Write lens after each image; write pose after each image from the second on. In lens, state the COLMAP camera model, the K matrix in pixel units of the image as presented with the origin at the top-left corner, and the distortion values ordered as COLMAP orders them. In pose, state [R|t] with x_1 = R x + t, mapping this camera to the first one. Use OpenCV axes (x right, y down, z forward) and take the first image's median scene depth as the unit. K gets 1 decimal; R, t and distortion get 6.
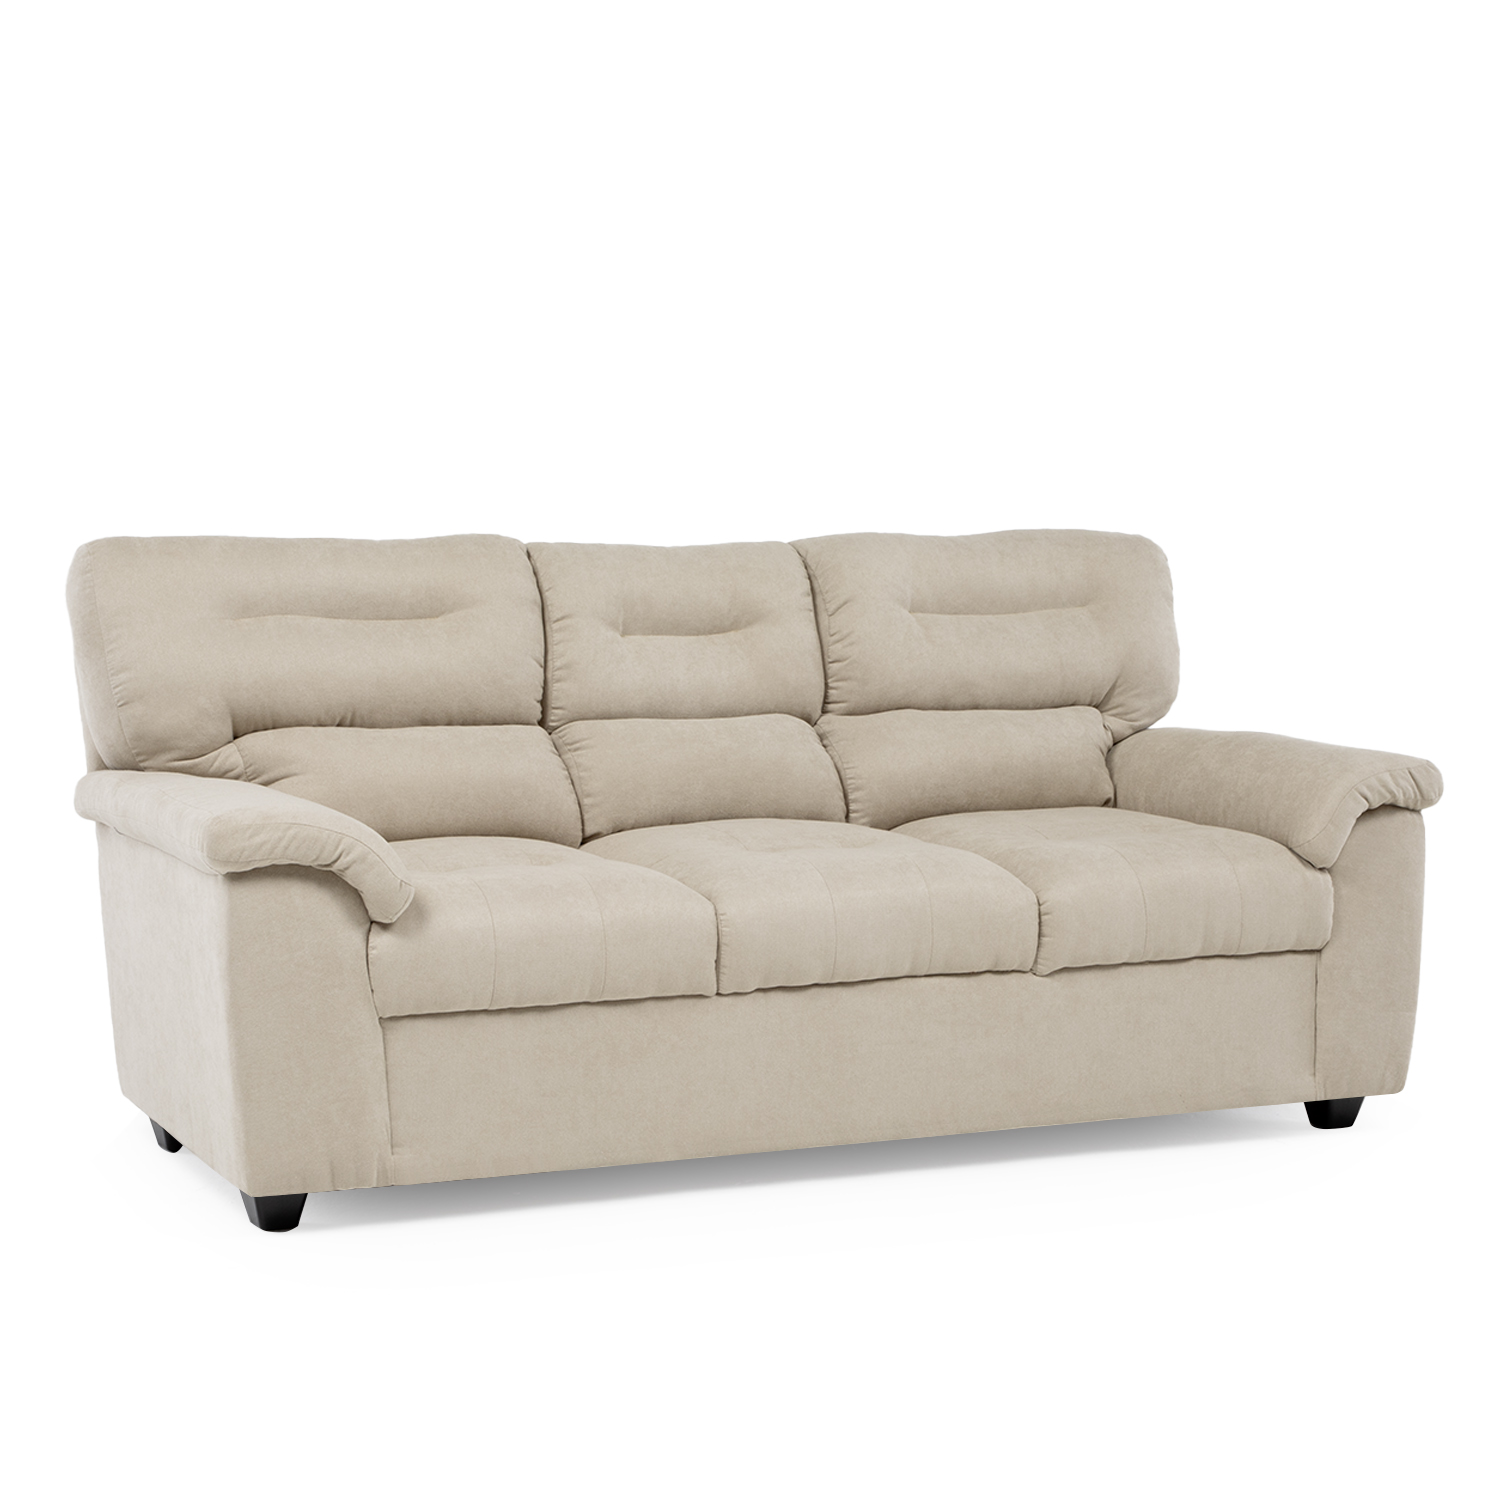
lens RADIAL K [[3005.9, 0, 750.5], [0, 3005.9, 750.3], [0, 0, 1]] dist [-0.006243, 0.000000]
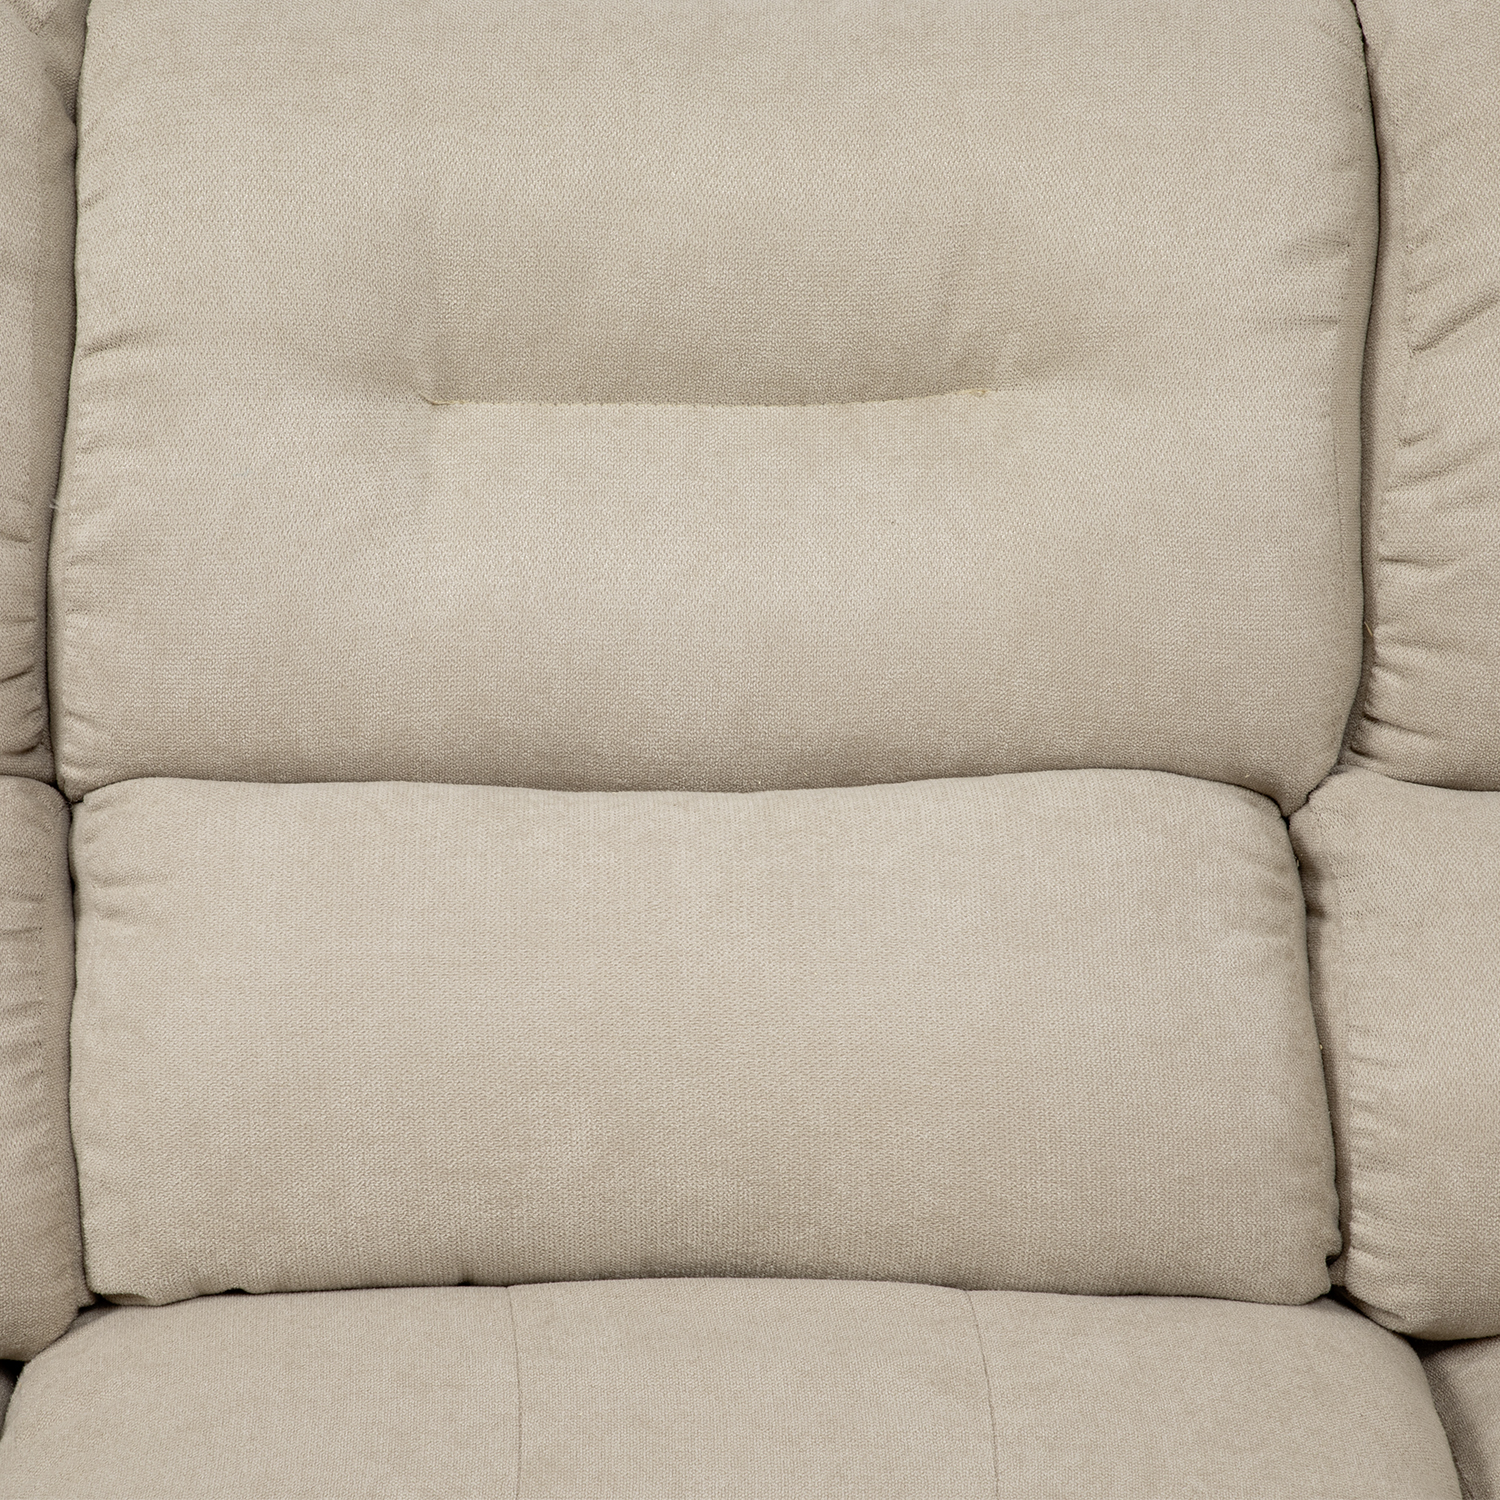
lens RADIAL K [[3875.5, 0, 749.2], [0, 3875.5, 748.8], [0, 0, 1]] dist [-0.055021, 0.000000]
pose [[0.908126, 0.155419, -0.388782, 0.100320], [-0.046221, 0.960091, 0.275841, -0.095341], [0.416137, -0.232529, 0.879068, 0.723003]]
